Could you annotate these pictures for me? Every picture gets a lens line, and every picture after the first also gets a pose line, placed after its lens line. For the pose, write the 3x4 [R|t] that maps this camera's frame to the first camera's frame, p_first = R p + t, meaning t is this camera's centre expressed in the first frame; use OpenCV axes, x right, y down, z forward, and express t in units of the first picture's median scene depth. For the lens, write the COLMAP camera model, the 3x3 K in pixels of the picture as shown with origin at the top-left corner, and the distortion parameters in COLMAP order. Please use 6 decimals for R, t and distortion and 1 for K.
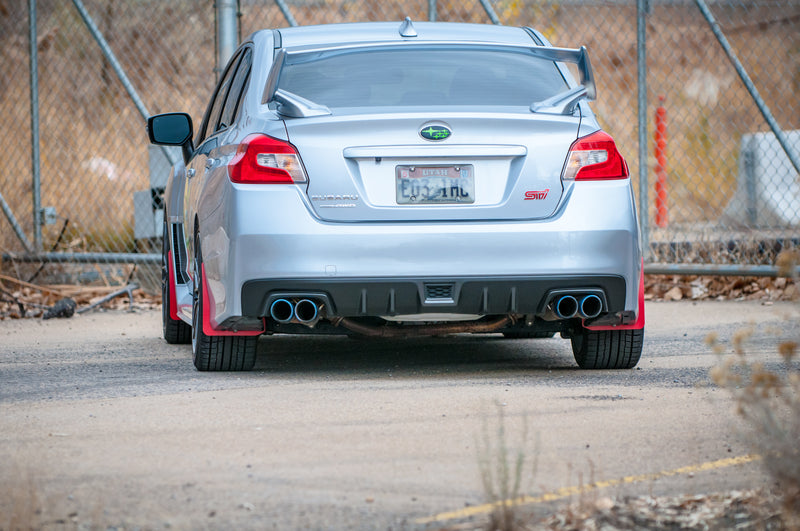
lens RADIAL K [[4502.1, 0, 403.7], [0, 4502.1, 264.1], [0, 0, 1]] dist [0.793741, 0.000000]
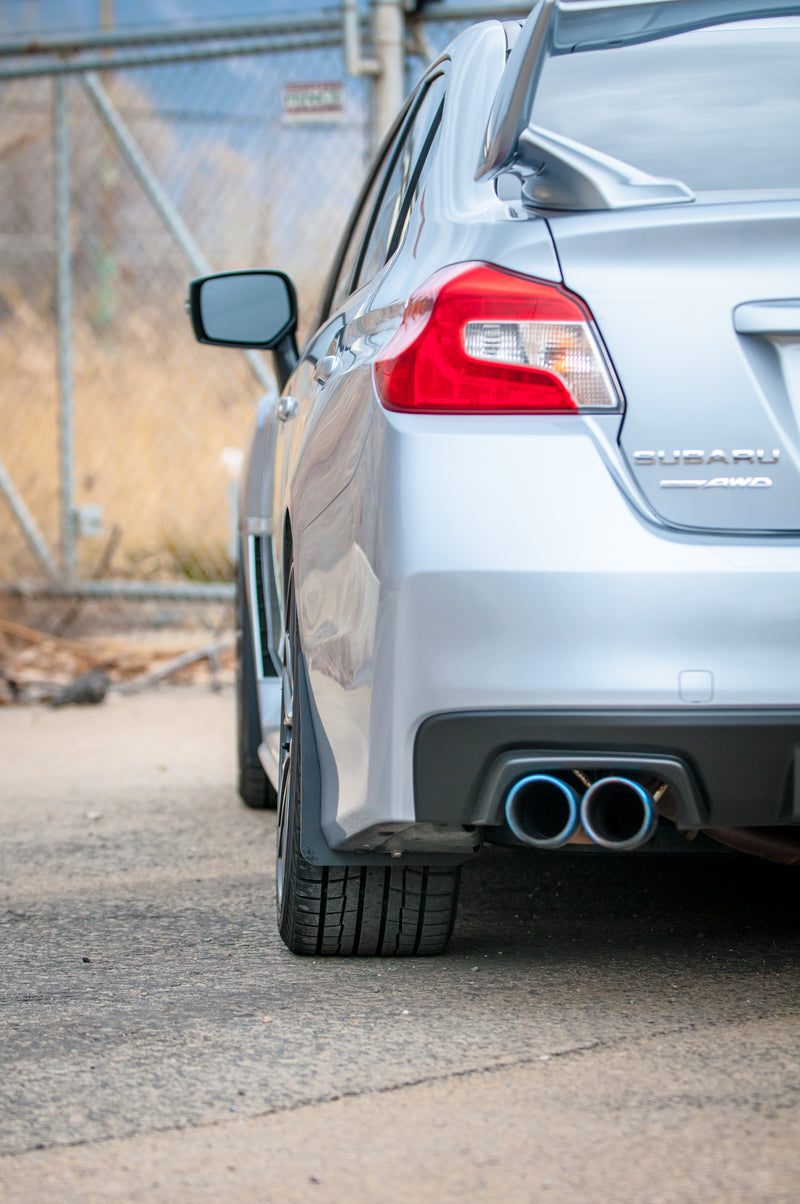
lens RADIAL K [[4427.0, 0, 401.9], [0, 4427.0, 601.6], [0, 0, 1]] dist [-0.278646, 0.000000]
pose [[0.999295, 0.004230, -0.037299, -0.025012], [-0.003996, 0.999972, 0.006346, -0.006383], [0.037325, -0.006193, 0.999284, 0.680714]]
